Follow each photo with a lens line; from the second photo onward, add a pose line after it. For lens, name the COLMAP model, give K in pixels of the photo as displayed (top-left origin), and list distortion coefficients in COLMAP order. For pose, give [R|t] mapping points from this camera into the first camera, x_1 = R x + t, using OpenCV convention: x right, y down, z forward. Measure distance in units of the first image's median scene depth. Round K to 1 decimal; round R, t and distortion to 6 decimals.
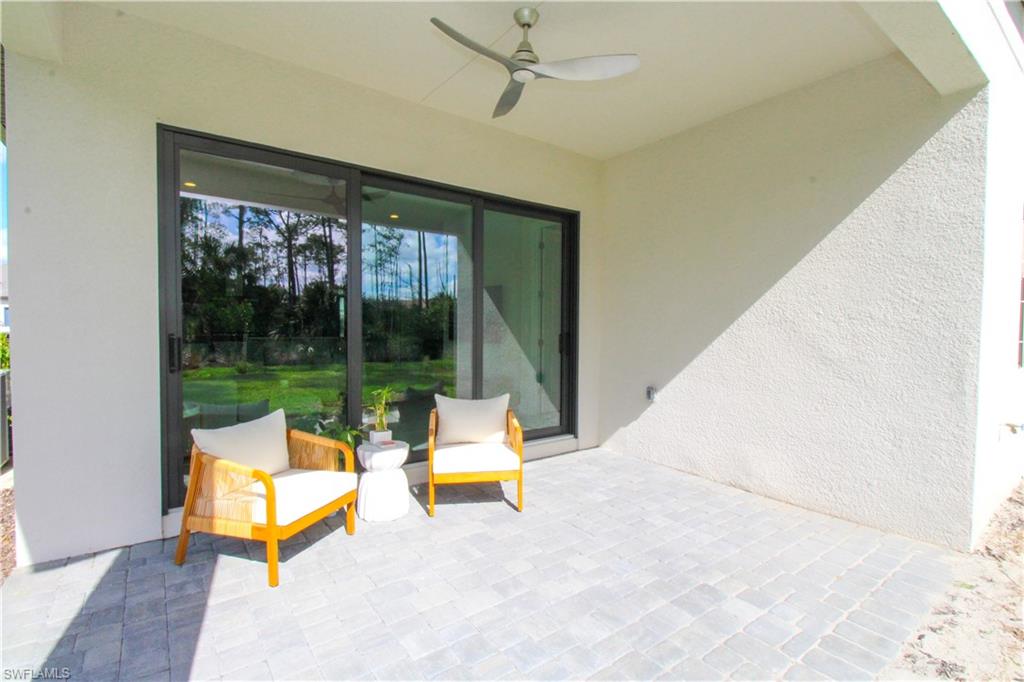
lens RADIAL K [[475.3, 0, 511.1], [0, 475.3, 333.9], [0, 0, 1]] dist [0.000890, -0.000287]
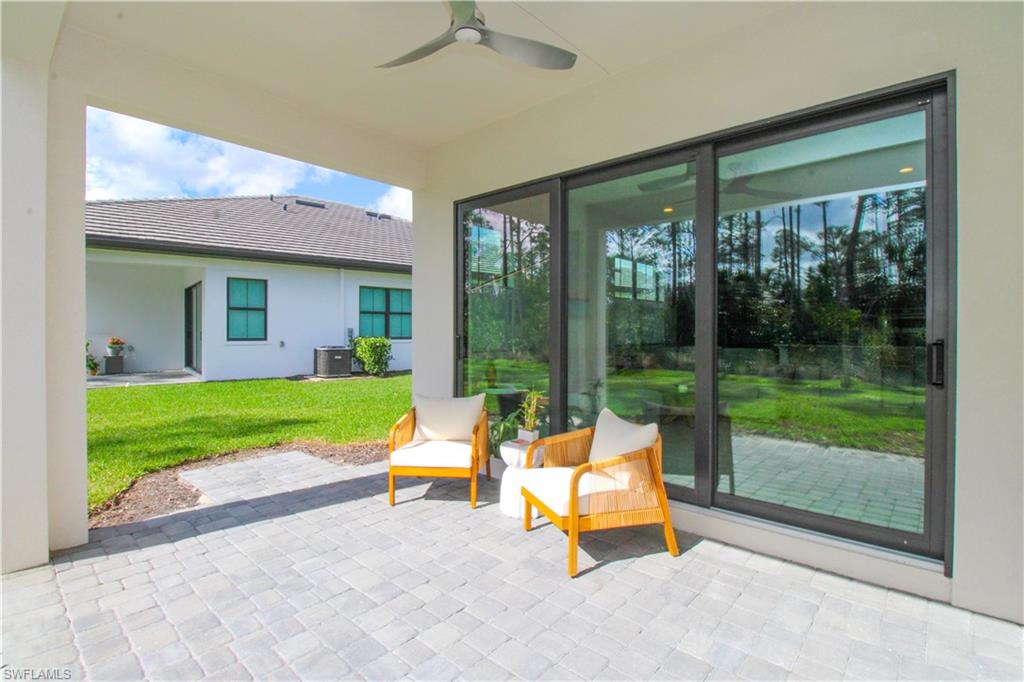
lens RADIAL K [[482.5, 0, 515.5], [0, 482.5, 324.8], [0, 0, 1]] dist [0.007338, -0.011860]
pose [[0.205202, -0.018260, -0.978549, 0.742975], [-0.017846, 0.999590, -0.022395, 0.001766], [0.978557, 0.022059, 0.204792, 0.754336]]
